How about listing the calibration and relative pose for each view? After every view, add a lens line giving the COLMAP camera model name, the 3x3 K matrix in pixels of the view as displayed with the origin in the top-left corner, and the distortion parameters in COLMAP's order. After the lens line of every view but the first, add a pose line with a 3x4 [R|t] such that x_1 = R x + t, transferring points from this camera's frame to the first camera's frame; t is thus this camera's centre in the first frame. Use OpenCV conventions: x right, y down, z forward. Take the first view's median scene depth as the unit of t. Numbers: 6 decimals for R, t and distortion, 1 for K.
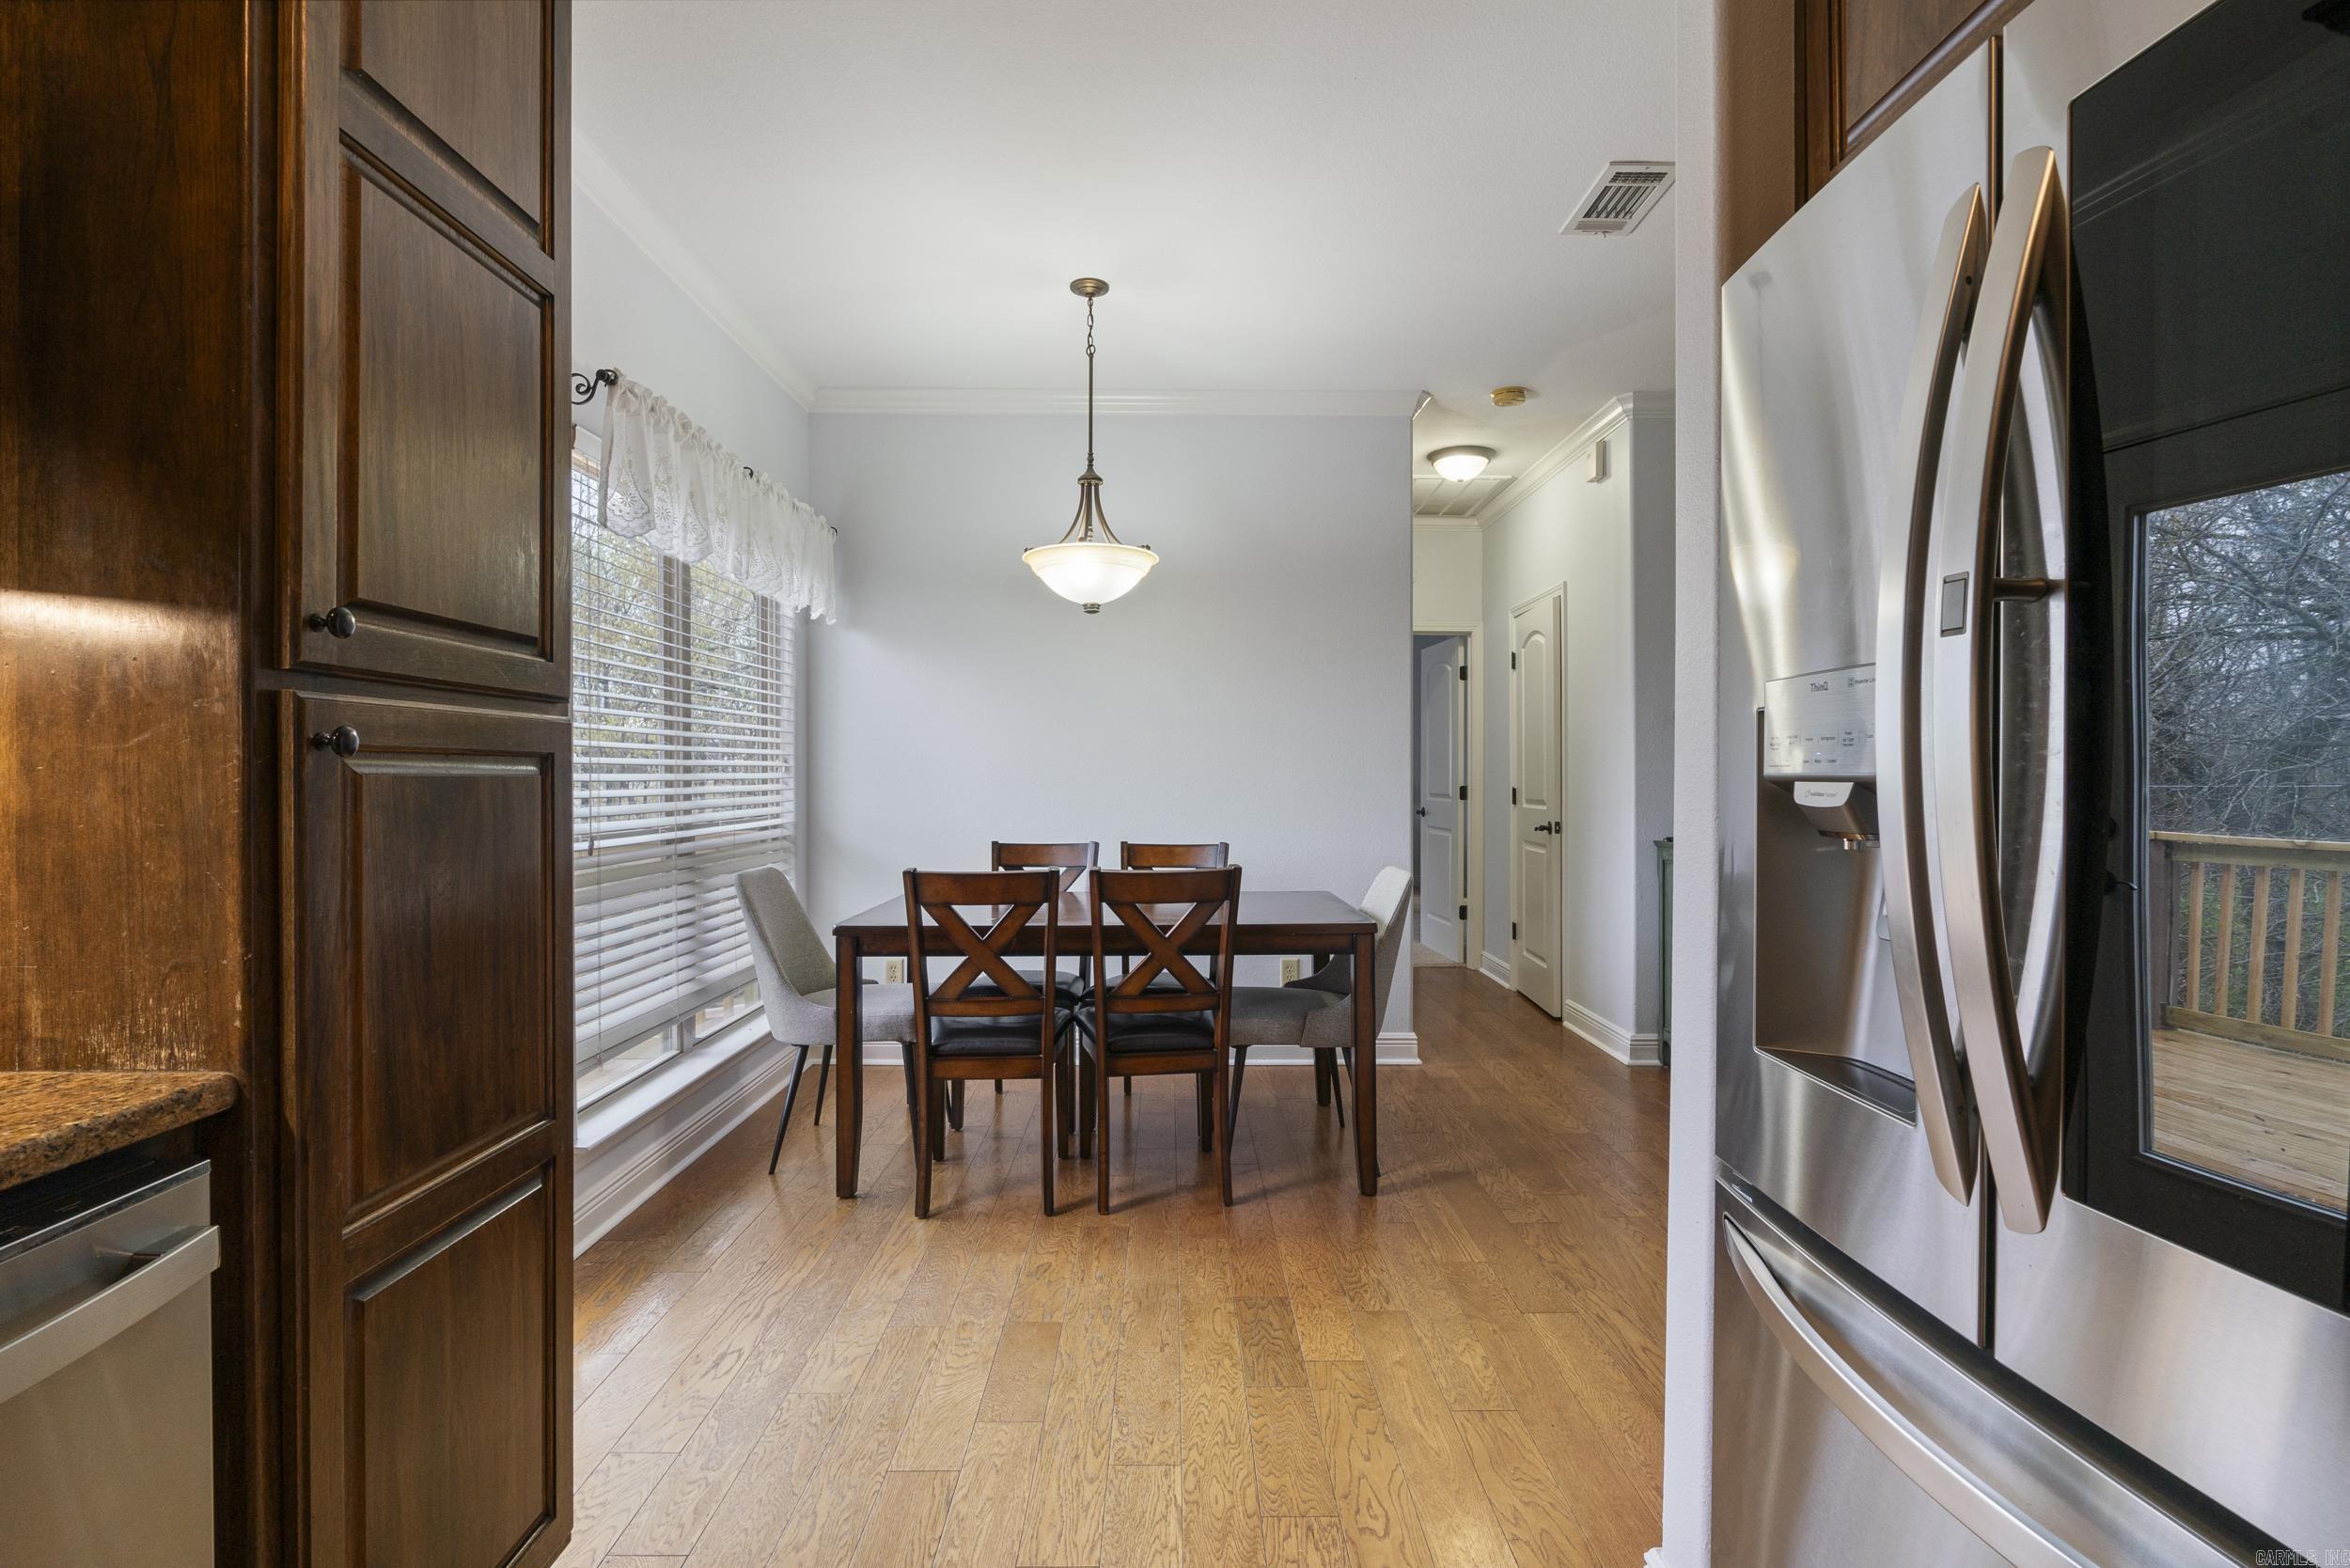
lens RADIAL K [[1089.4, 0, 1176.9], [0, 1089.4, 774.6], [0, 0, 1]] dist [-0.000887, 0.000675]
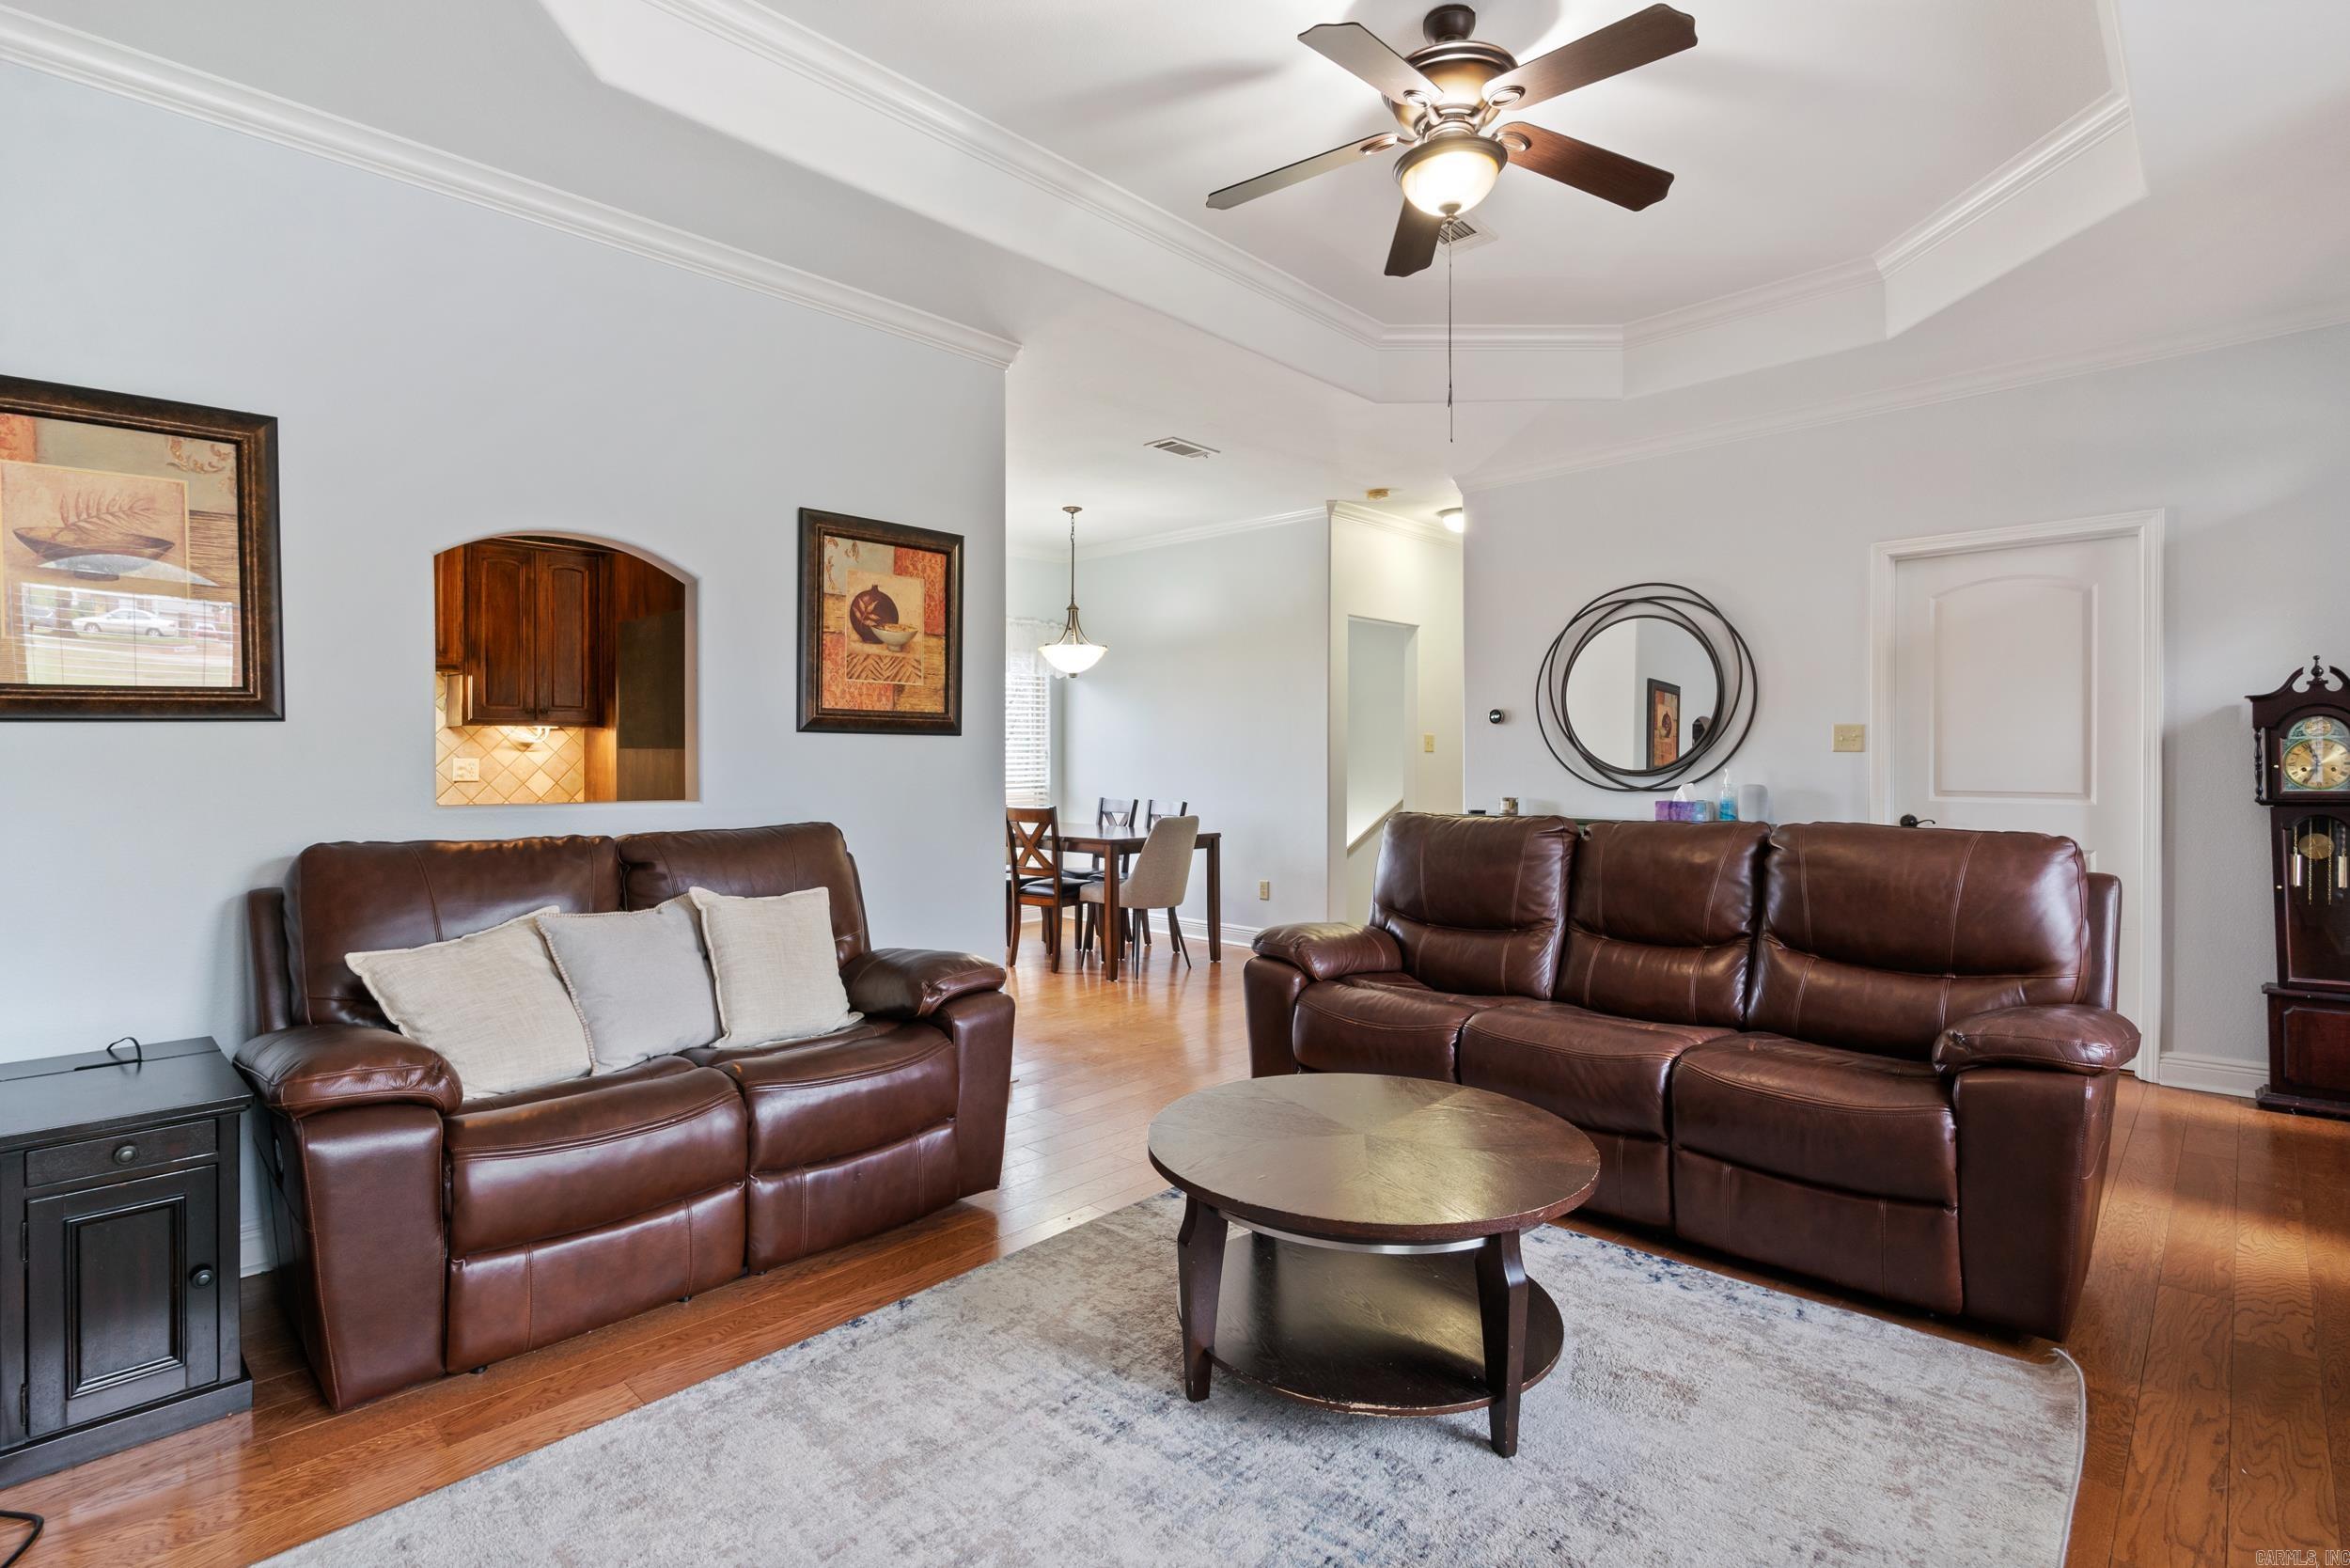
lens RADIAL K [[1114.3, 0, 1162.0], [0, 1114.3, 778.7], [0, 0, 1]] dist [0.000439, 0.000341]
pose [[0.696991, 0.017207, -0.716873, 1.551170], [-0.001450, 0.999744, 0.022587, -0.015712], [0.717078, -0.014704, 0.696838, -0.288353]]
